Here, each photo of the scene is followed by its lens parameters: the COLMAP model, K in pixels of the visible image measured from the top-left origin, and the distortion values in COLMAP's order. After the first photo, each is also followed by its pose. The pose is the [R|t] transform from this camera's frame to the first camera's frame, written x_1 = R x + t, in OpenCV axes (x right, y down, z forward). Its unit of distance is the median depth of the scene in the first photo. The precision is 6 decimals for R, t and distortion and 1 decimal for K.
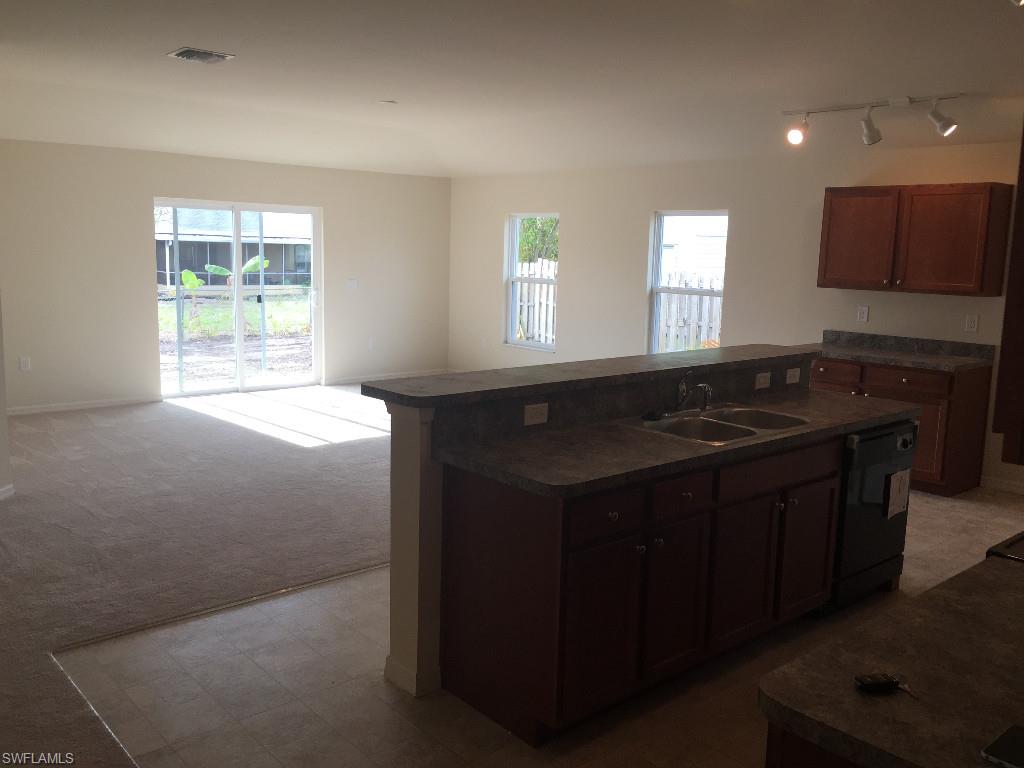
lens RADIAL K [[886.3, 0, 512.2], [0, 886.3, 380.8], [0, 0, 1]] dist [0.047086, -0.022267]
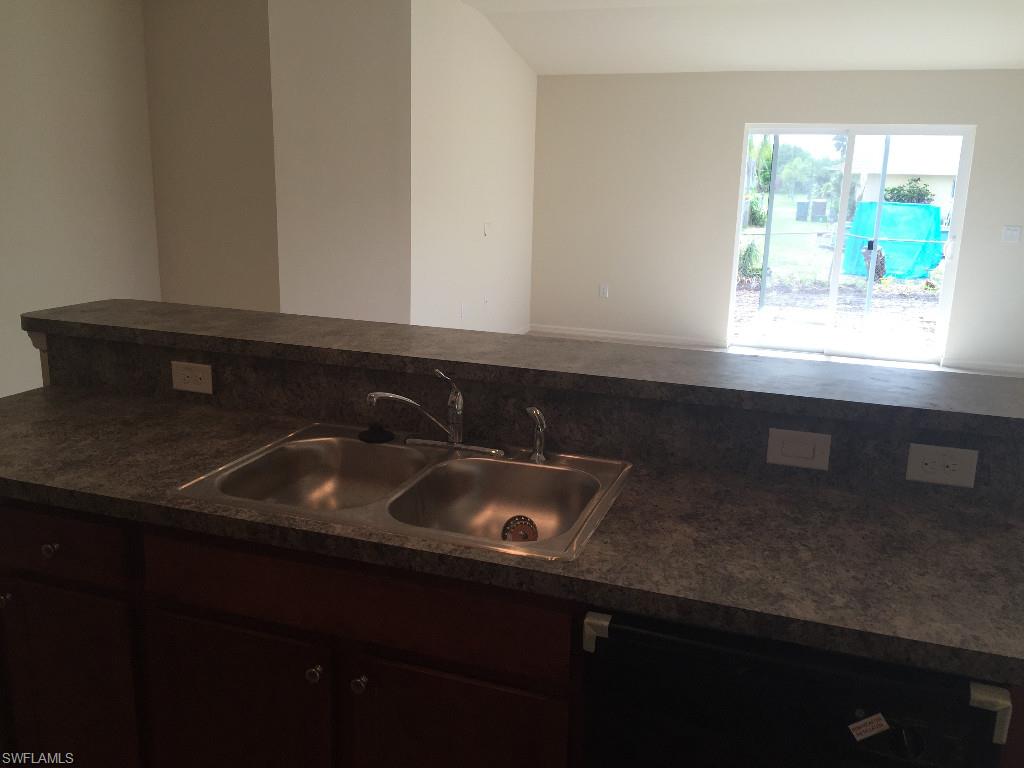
lens RADIAL K [[886.3, 0, 512.9], [0, 886.3, 383.3], [0, 0, 1]] dist [0.047086, -0.022267]
pose [[0.492532, 0.193170, -0.848586, 0.273108], [-0.146764, 0.979527, 0.137792, -0.033446], [0.857830, 0.056675, 0.510799, 0.316334]]
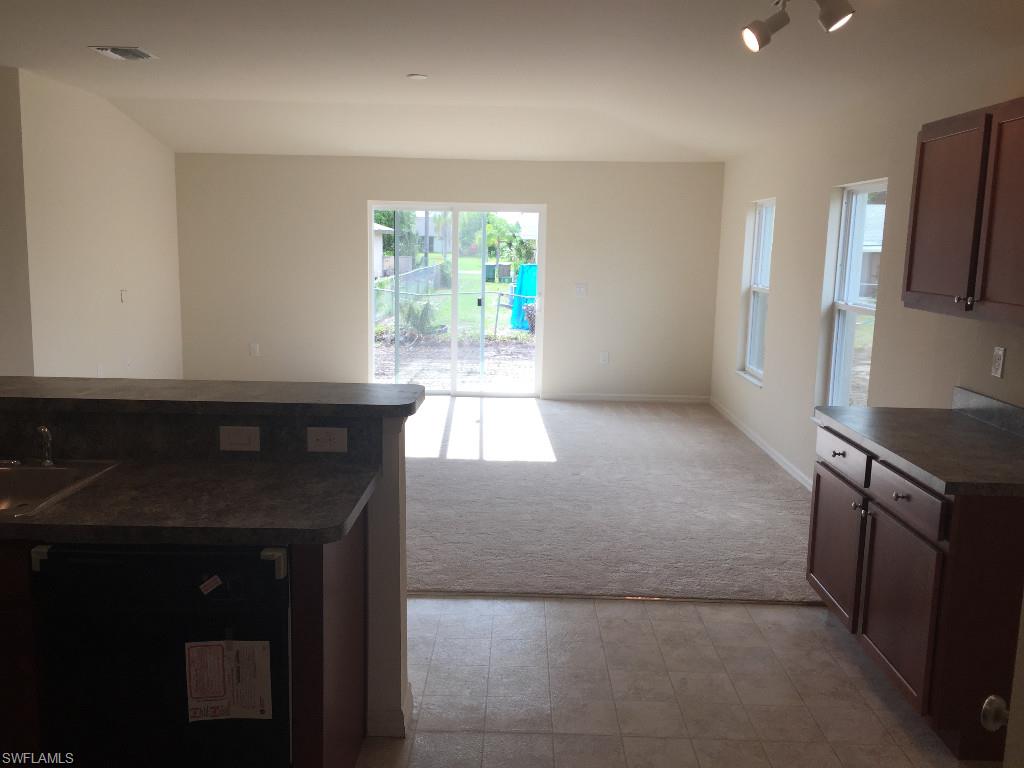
lens RADIAL K [[886.3, 0, 512.5], [0, 886.3, 385.4], [0, 0, 1]] dist [0.047086, -0.022267]
pose [[0.737952, 0.097552, -0.667765, 0.400759], [-0.102422, 0.994224, 0.032056, -0.036865], [0.667035, 0.044738, 0.743682, 0.315863]]
